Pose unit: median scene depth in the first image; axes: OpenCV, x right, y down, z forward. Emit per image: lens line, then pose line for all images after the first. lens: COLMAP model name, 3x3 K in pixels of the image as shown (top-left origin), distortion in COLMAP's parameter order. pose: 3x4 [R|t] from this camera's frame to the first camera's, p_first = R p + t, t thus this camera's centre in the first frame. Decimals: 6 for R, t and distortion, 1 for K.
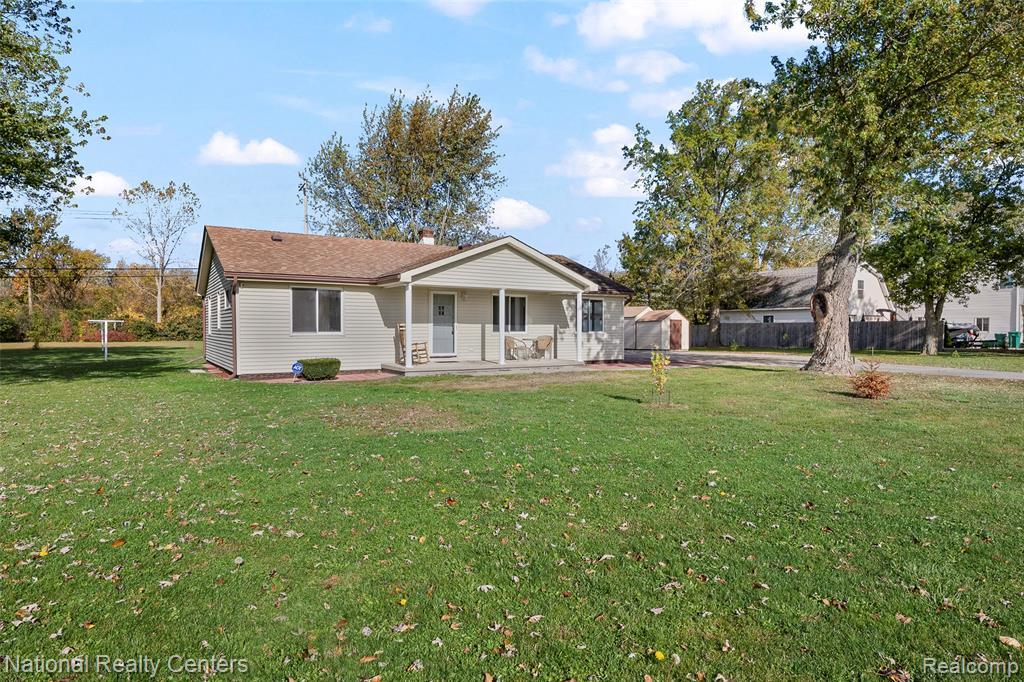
lens RADIAL K [[583.0, 0, 510.0], [0, 583.0, 338.4], [0, 0, 1]] dist [0.001214, 0.000030]
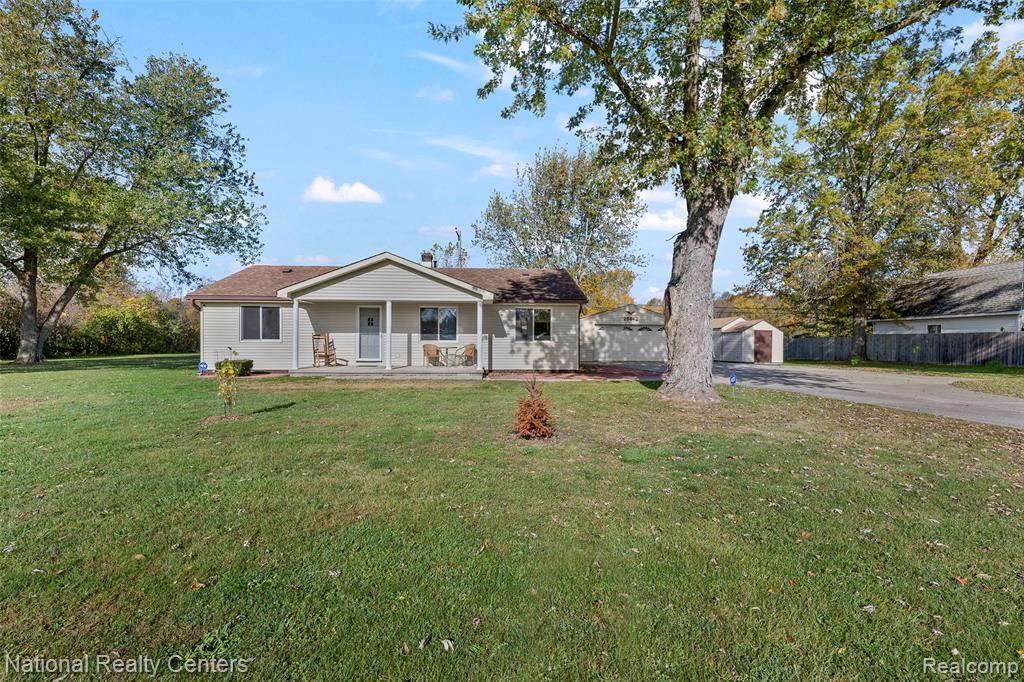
lens RADIAL K [[444.9, 0, 512.0], [0, 444.9, 341.0], [0, 0, 1]] dist [-0.001698, -0.000169]
pose [[0.868522, 0.003750, -0.495637, 0.696479], [-0.012119, 0.999833, -0.013671, -0.000625], [0.495503, 0.017880, 0.868422, 0.444097]]
